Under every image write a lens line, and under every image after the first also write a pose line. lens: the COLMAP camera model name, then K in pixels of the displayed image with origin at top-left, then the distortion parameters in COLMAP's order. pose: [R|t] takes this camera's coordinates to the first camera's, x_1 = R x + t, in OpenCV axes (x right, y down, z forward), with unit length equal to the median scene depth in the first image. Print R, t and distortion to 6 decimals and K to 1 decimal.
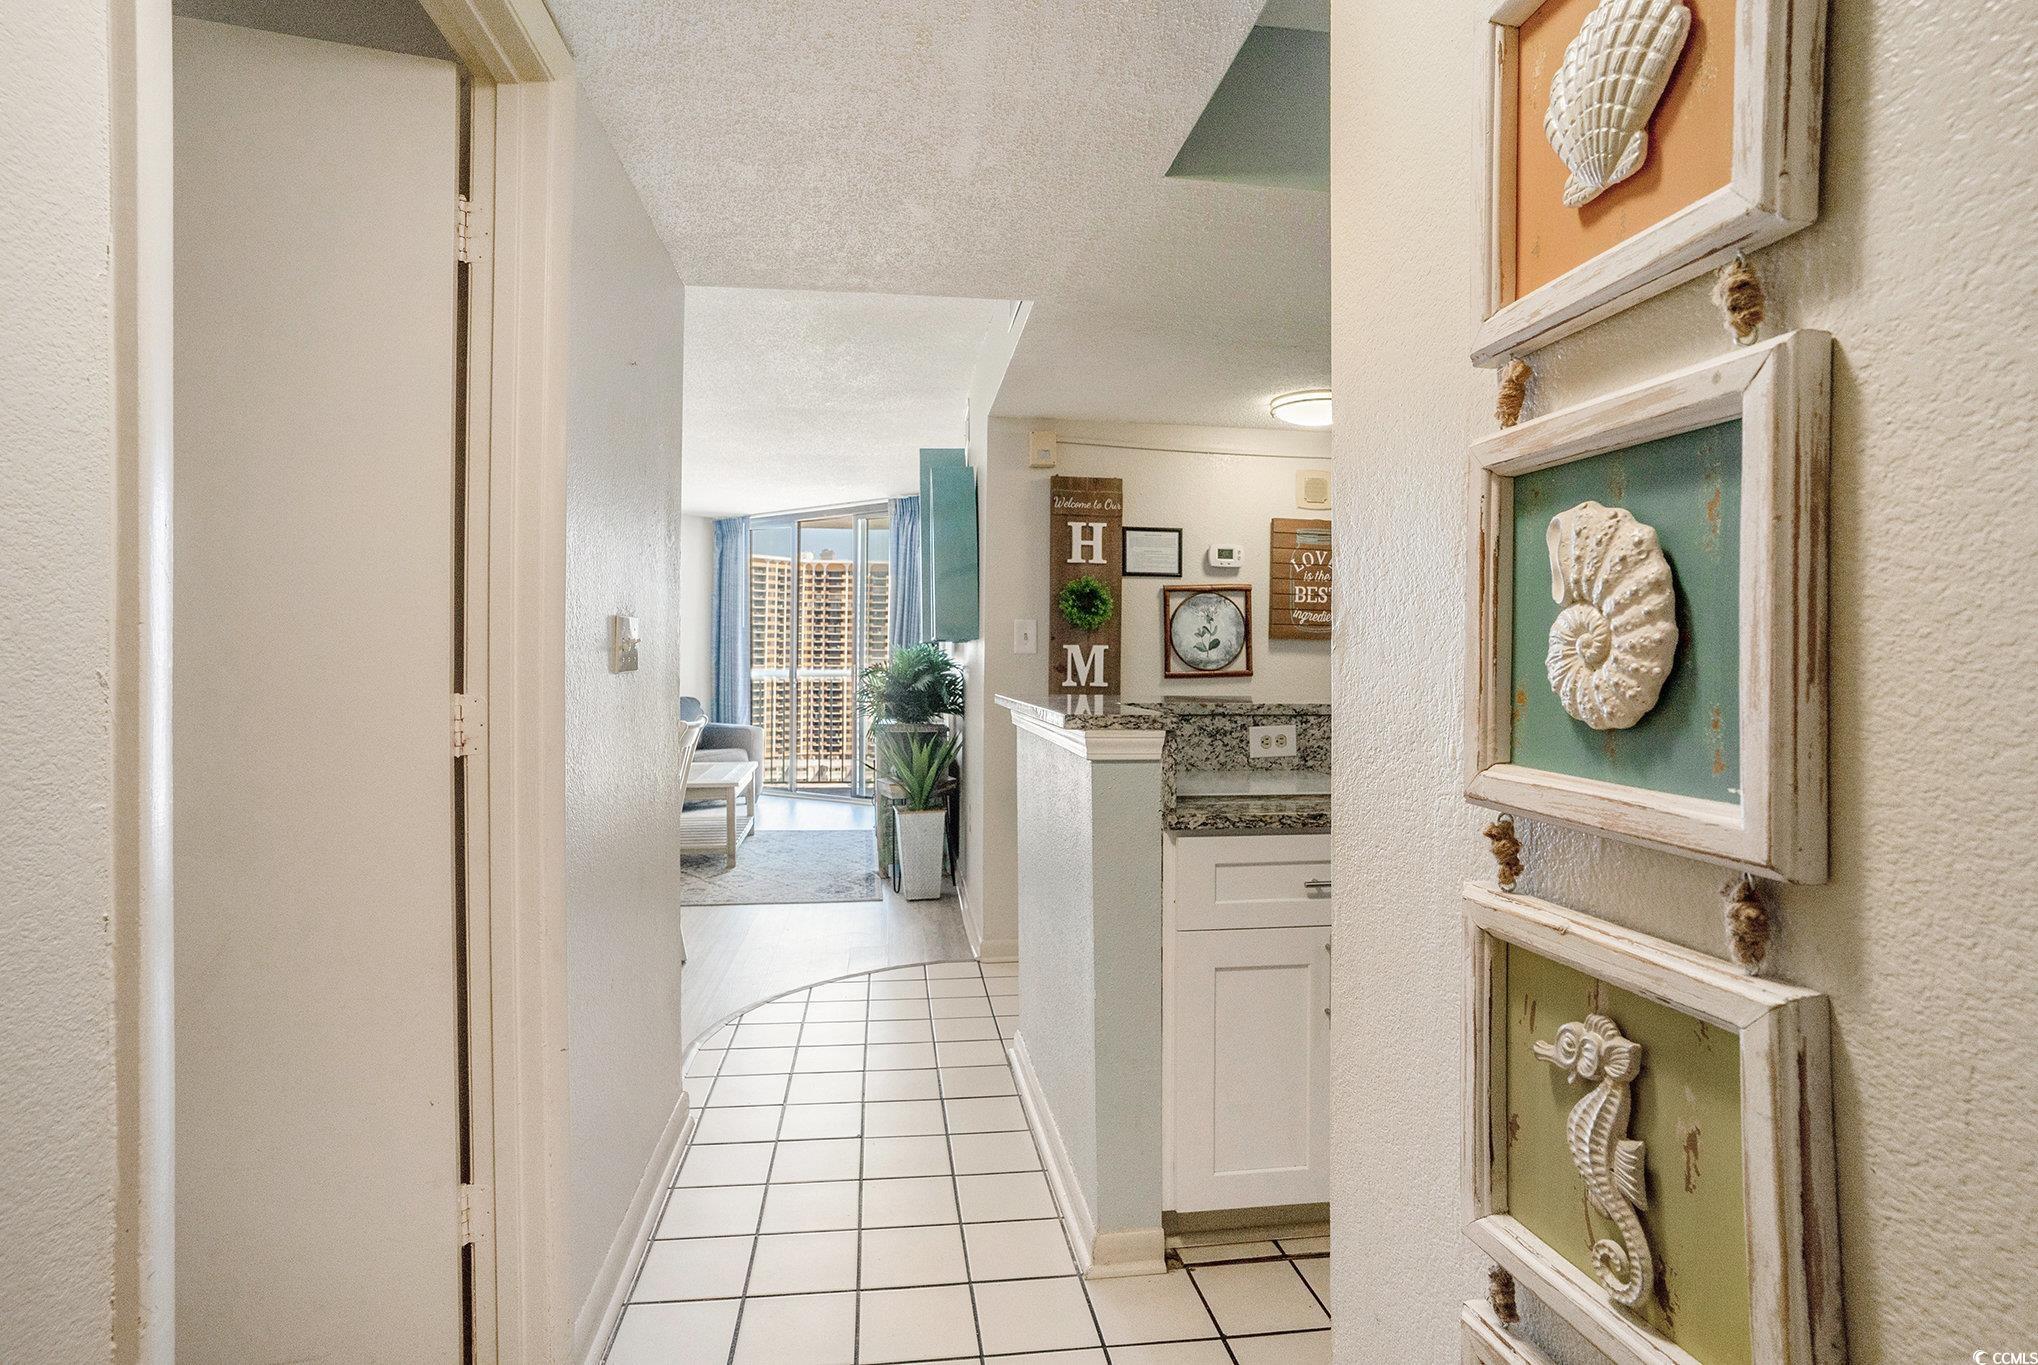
lens RADIAL K [[1014.1, 0, 1010.5], [0, 1014.1, 666.9], [0, 0, 1]] dist [-0.028476, 0.005041]
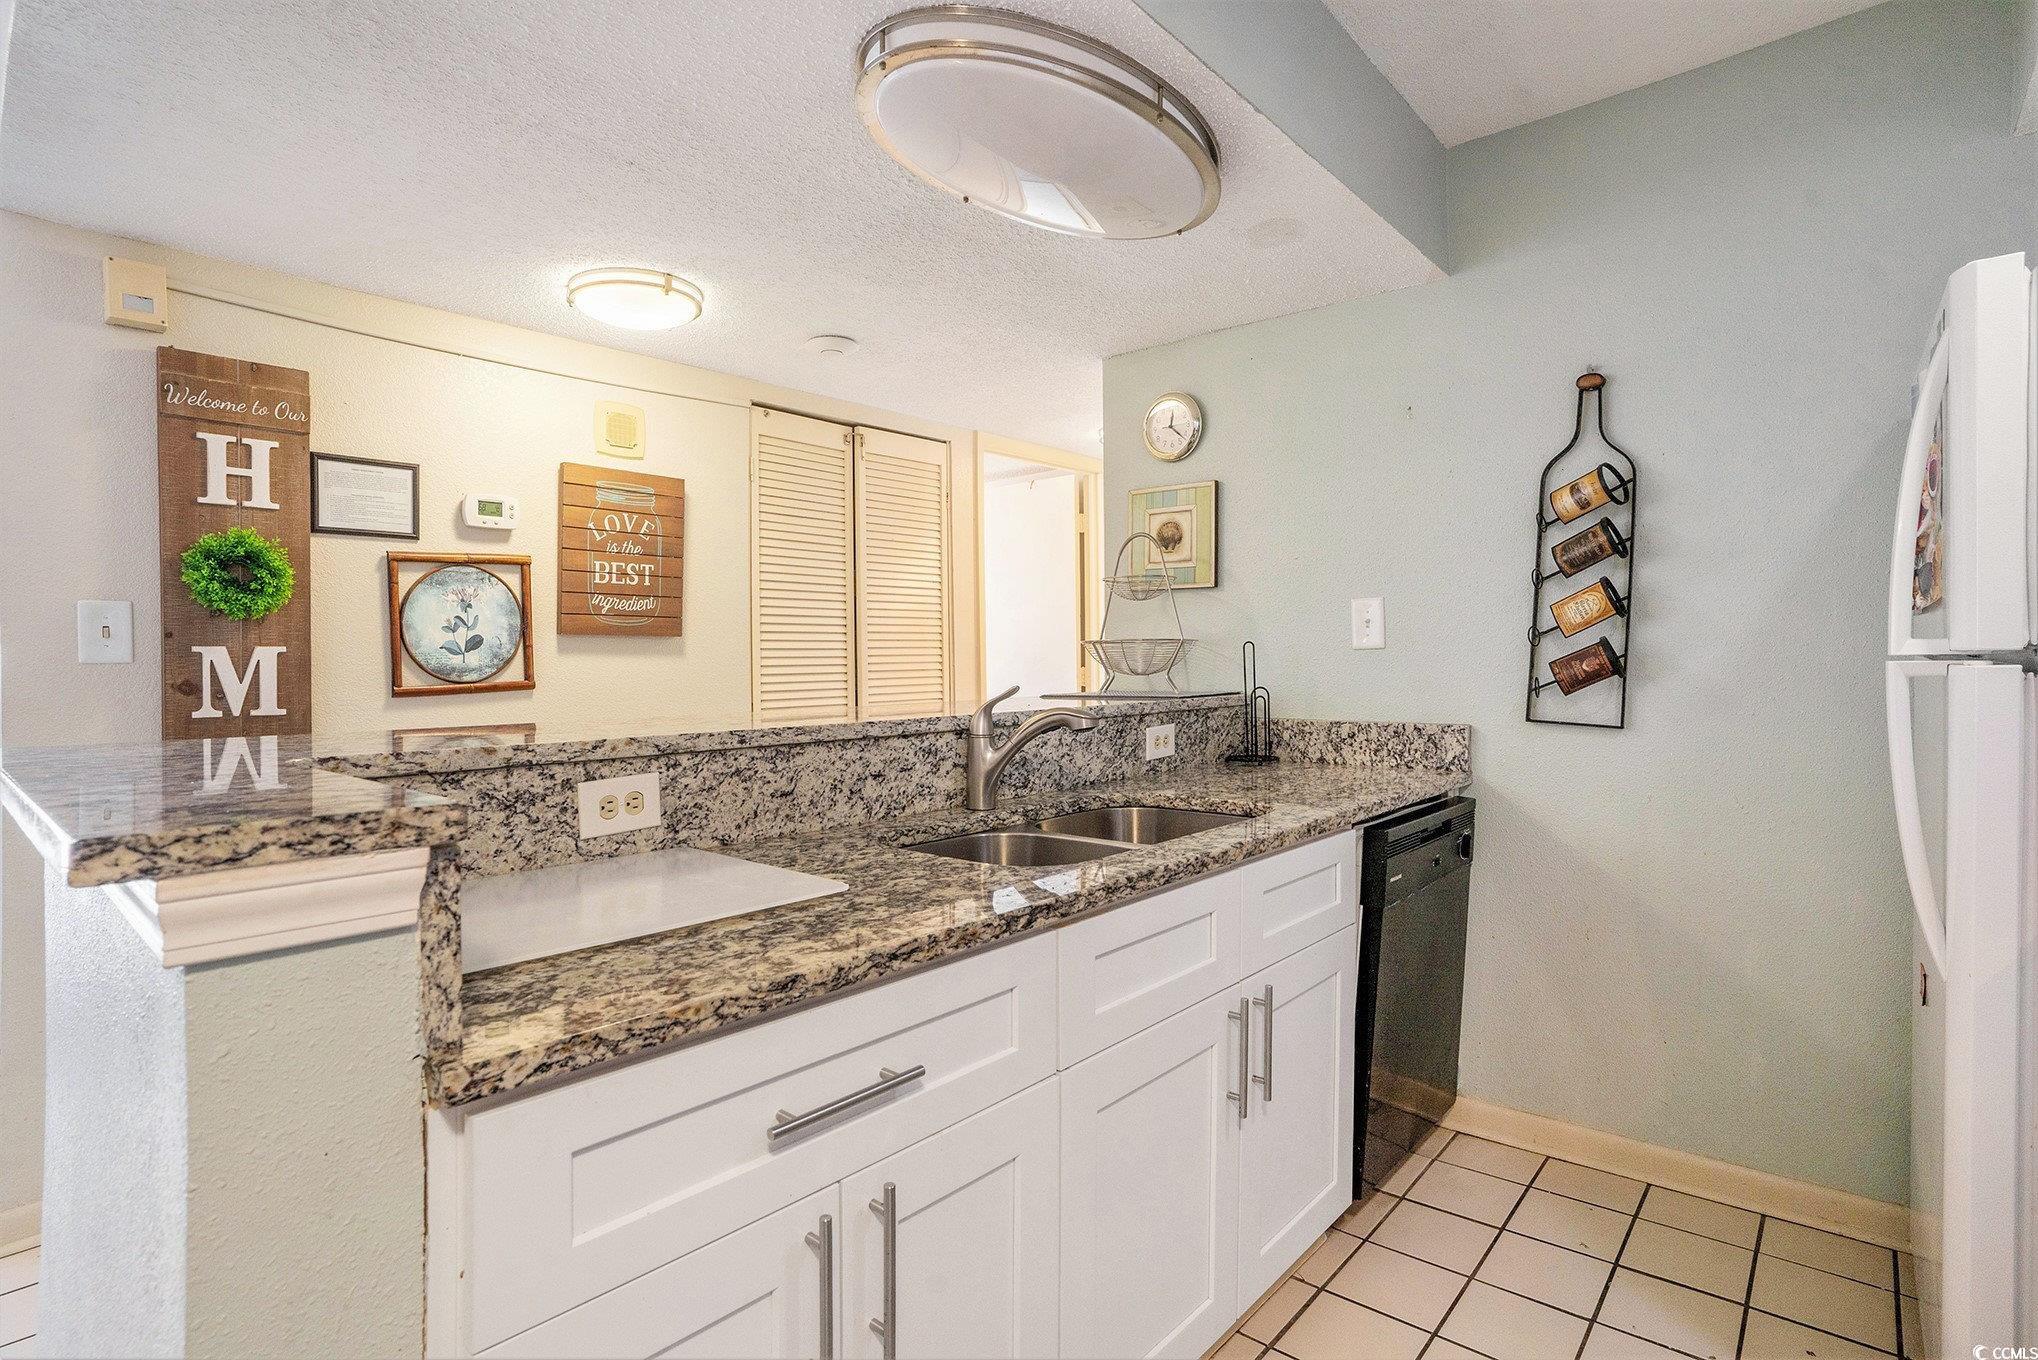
lens RADIAL K [[1014.1, 0, 980.6], [0, 1014.1, 650.4], [0, 0, 1]] dist [-0.028476, 0.005041]
pose [[0.770628, -0.013719, 0.637138, 0.036312], [0.027919, 0.999535, -0.012246, -0.000104], [-0.636674, 0.027226, 0.770653, 0.283133]]
